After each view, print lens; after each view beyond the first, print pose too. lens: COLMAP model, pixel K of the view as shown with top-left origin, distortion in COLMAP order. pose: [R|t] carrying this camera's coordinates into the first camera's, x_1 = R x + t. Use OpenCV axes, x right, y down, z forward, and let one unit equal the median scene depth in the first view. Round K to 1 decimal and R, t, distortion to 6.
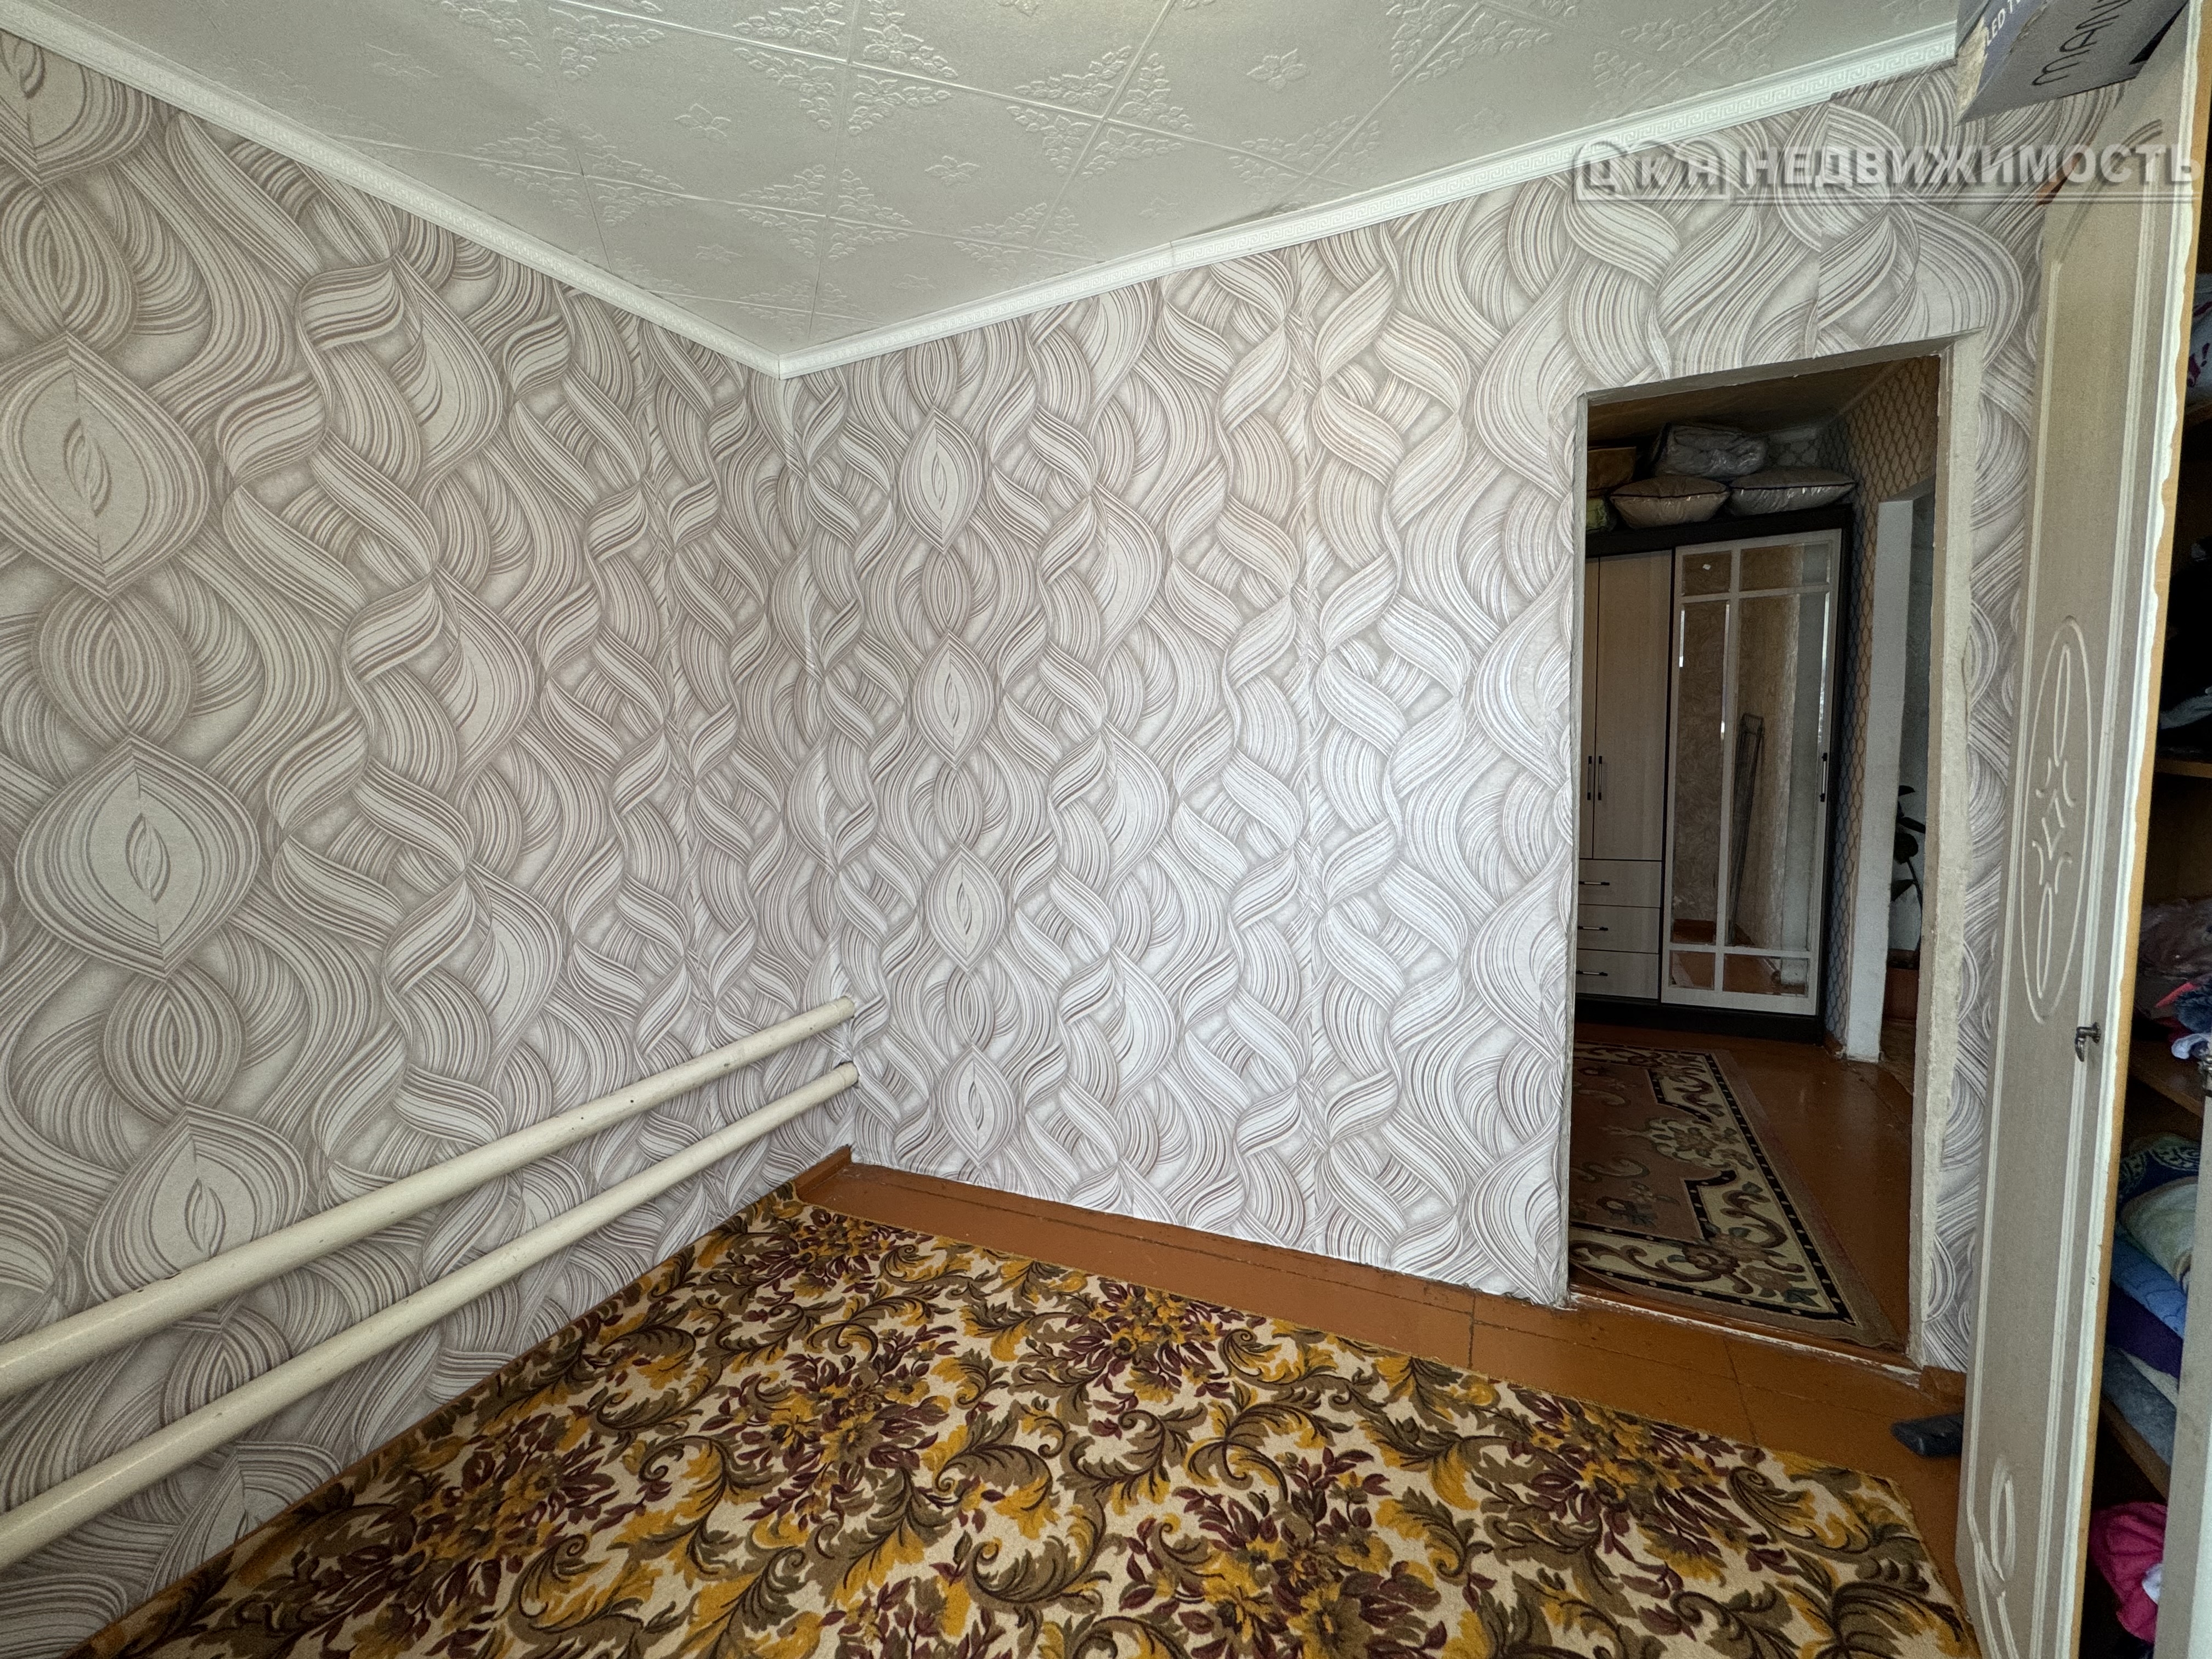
lens RADIAL K [[889.9, 0, 1088.9], [0, 889.9, 835.3], [0, 0, 1]] dist [-0.010528, 0.000630]
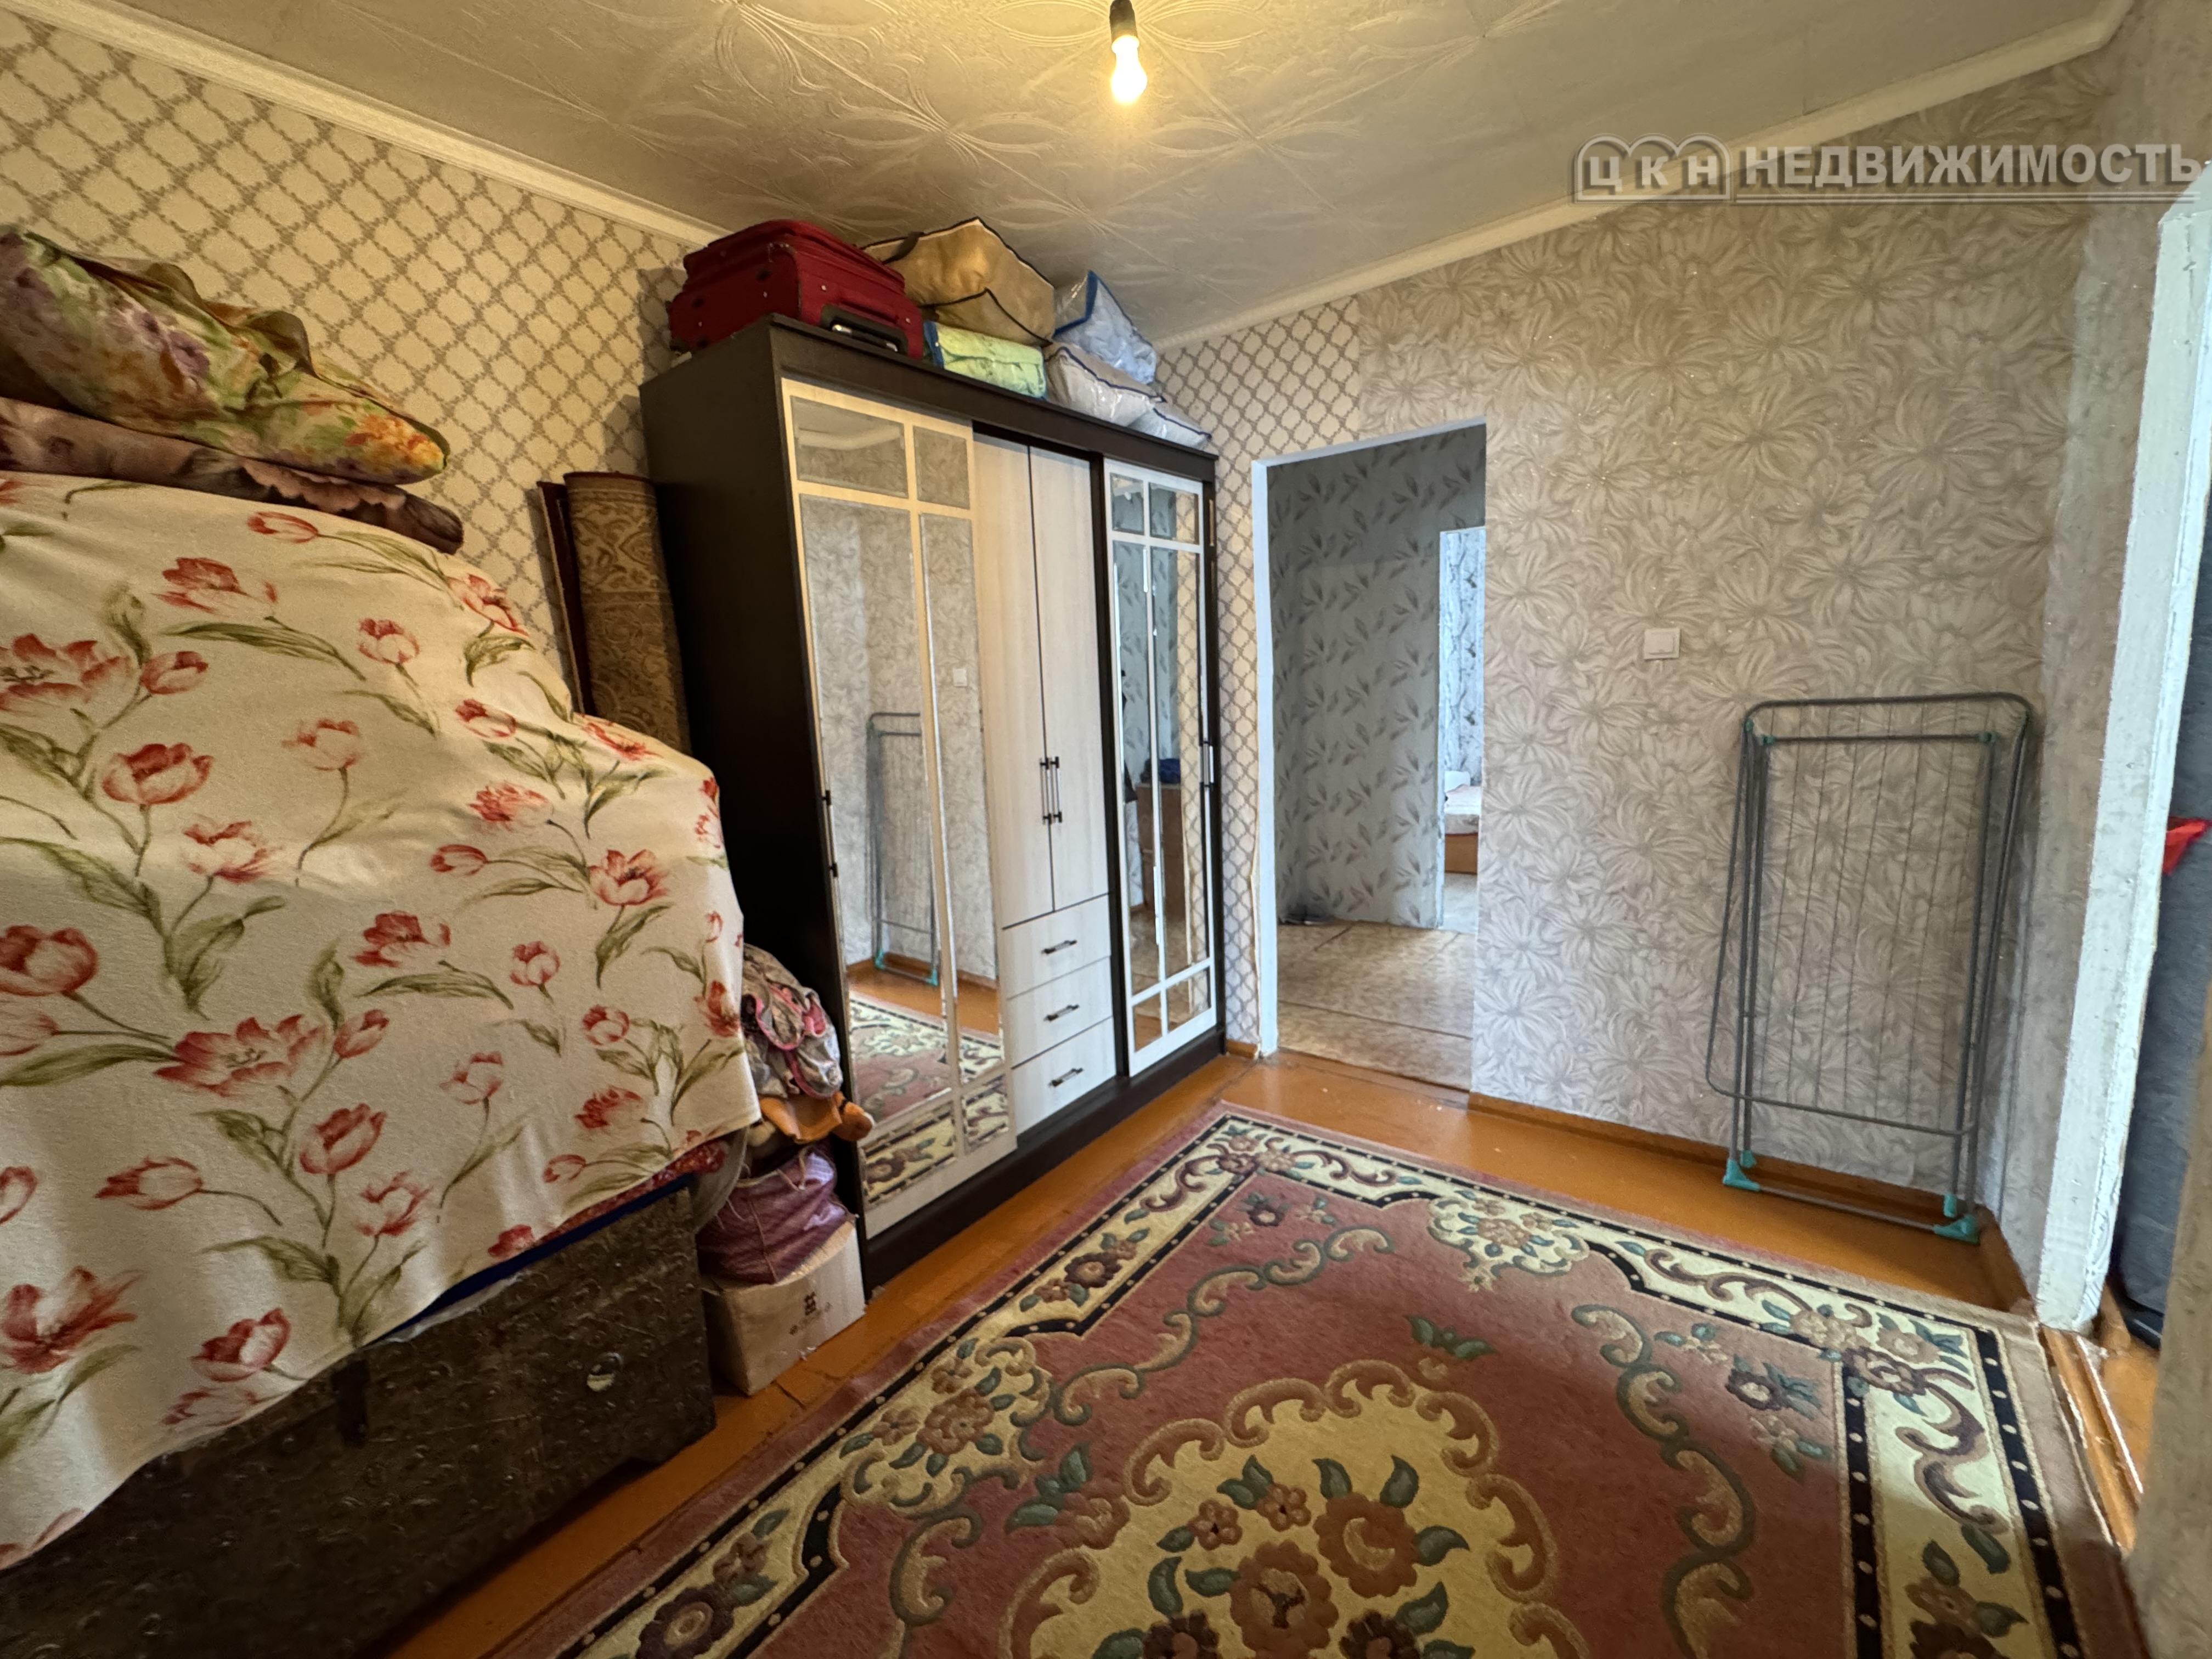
lens RADIAL K [[889.9, 0, 1097.1], [0, 889.9, 834.4], [0, 0, 1]] dist [-0.010528, 0.000630]
pose [[0.214129, -0.128345, 0.968337, -0.093664], [0.166247, 0.981656, 0.093348, -0.130558], [-0.962554, 0.140994, 0.231538, 1.208207]]
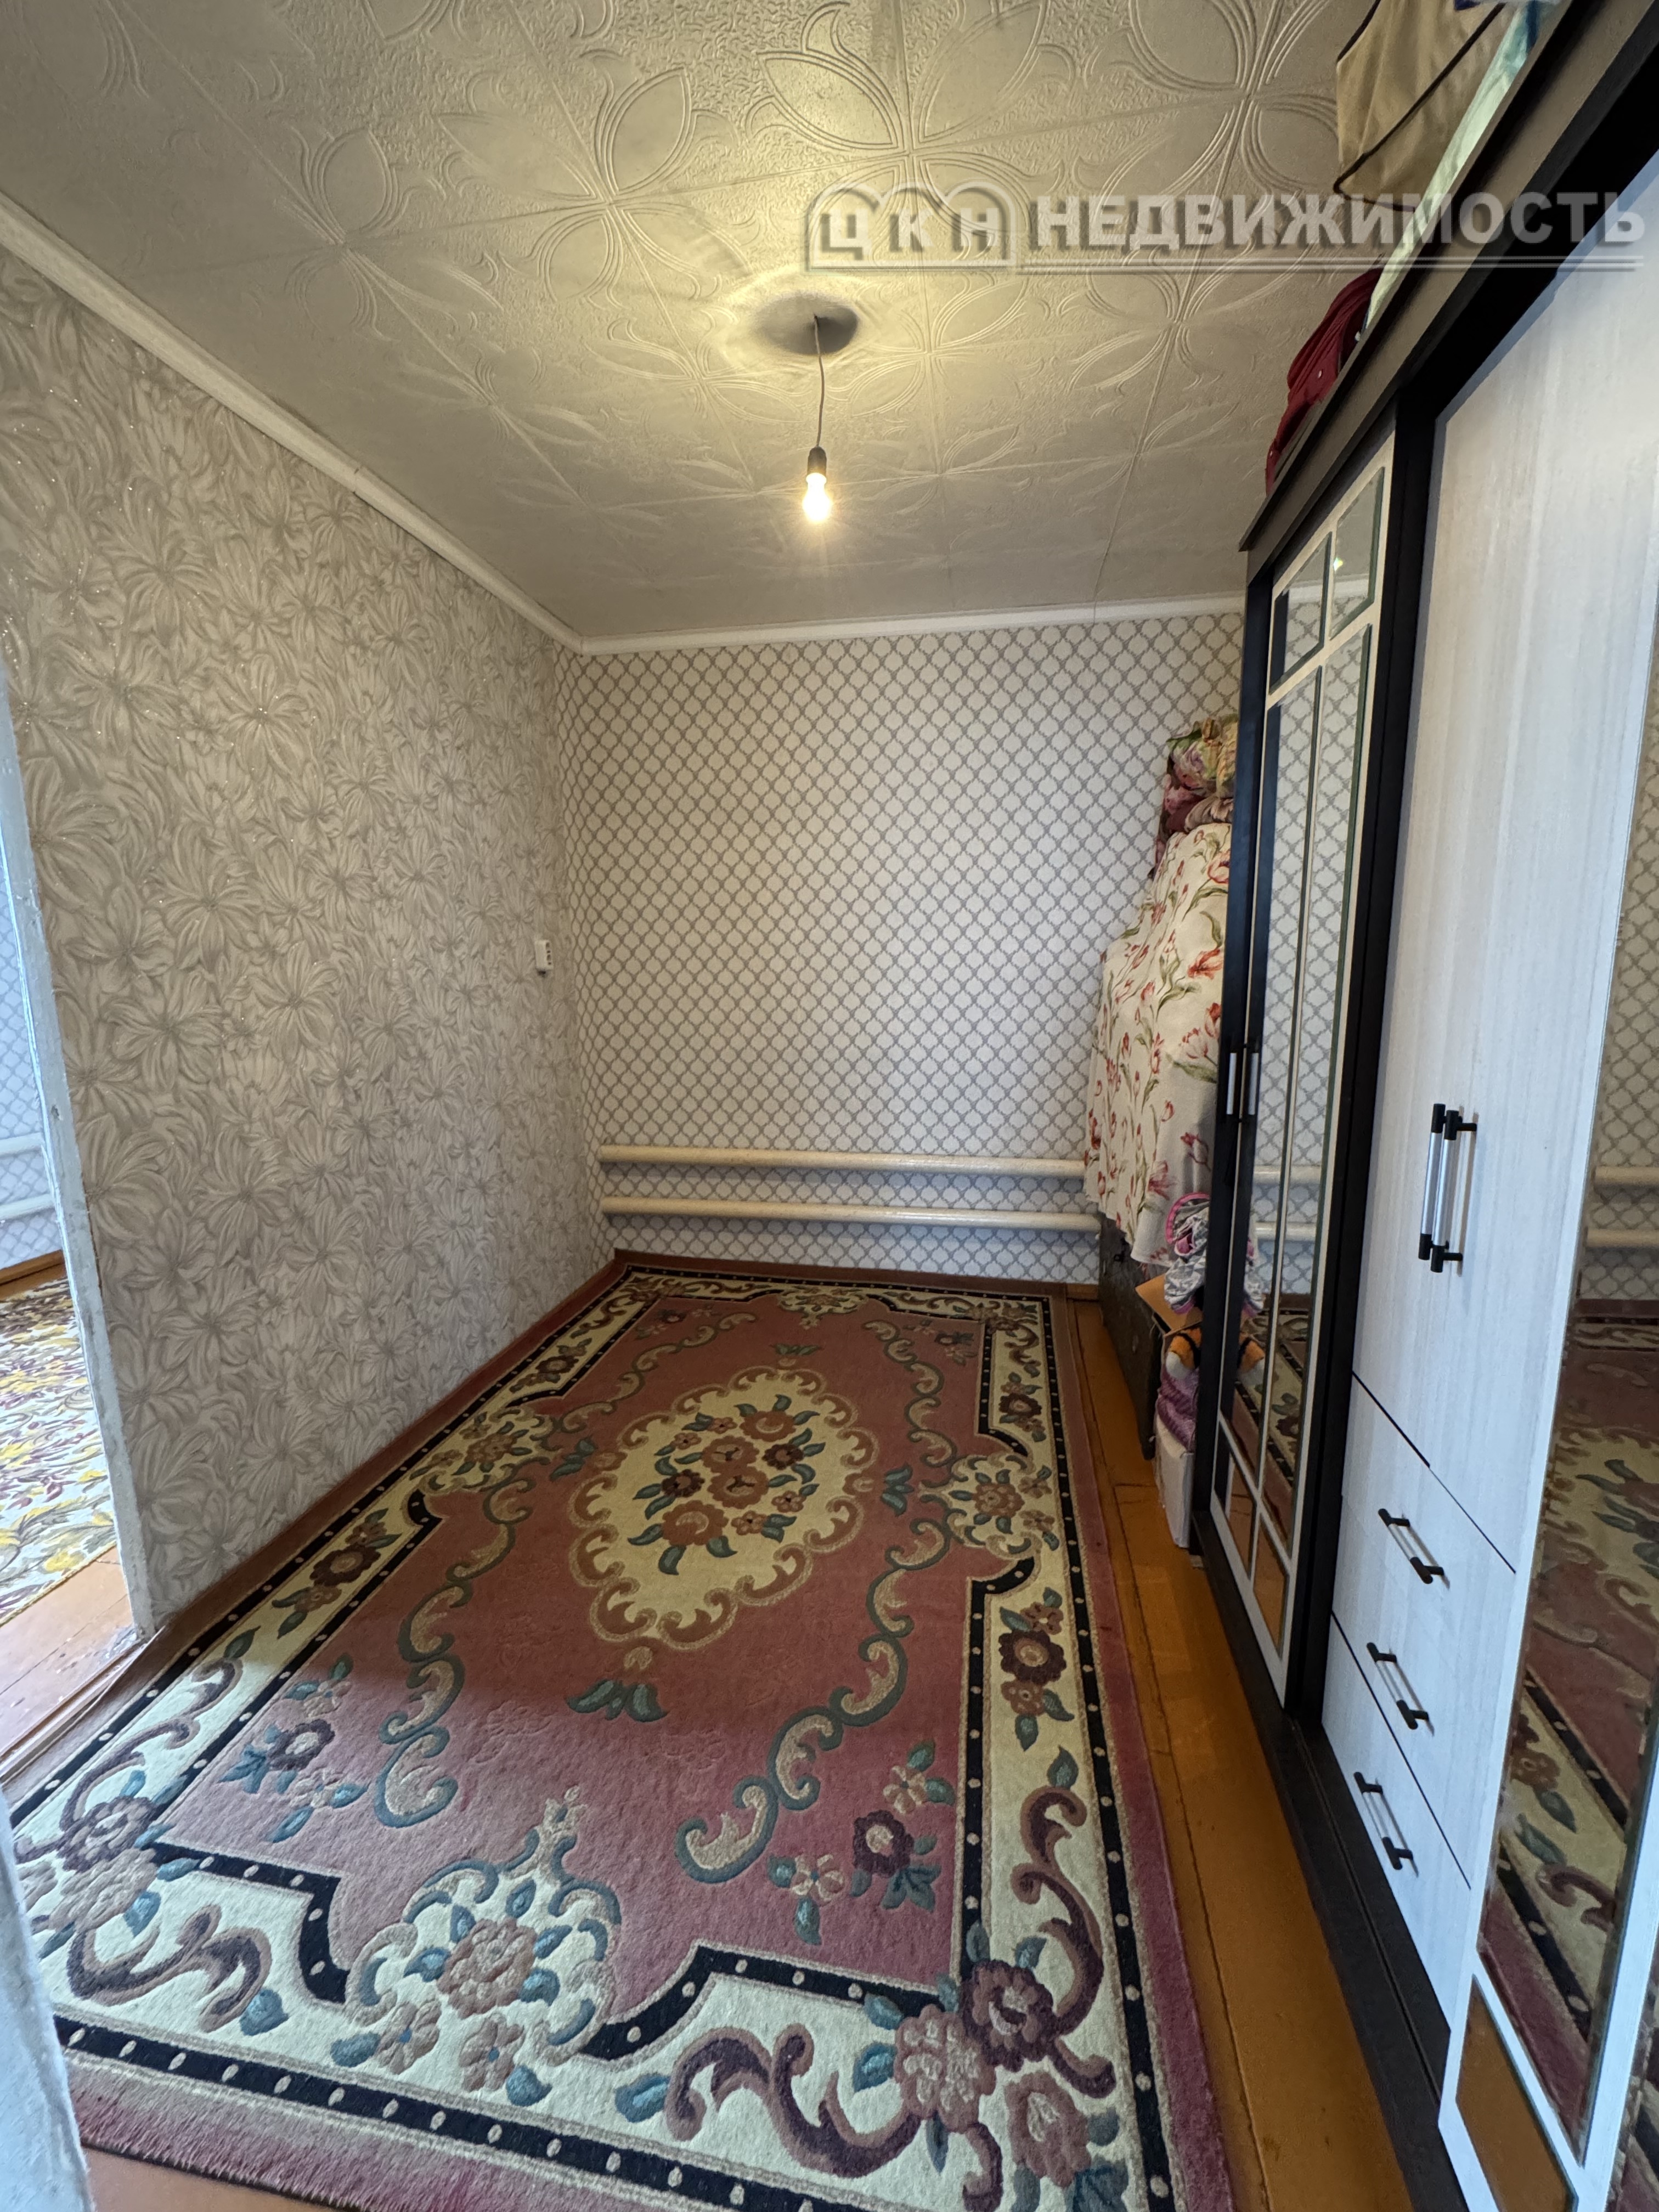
lens RADIAL K [[889.9, 0, 837.0], [0, 889.9, 1100.1], [0, 0, 1]] dist [-0.010528, 0.000630]
pose [[0.274403, 0.205328, -0.939438, 1.135406], [-0.123322, 0.976385, 0.177382, -0.171321], [0.953674, 0.067179, 0.293244, 1.095139]]
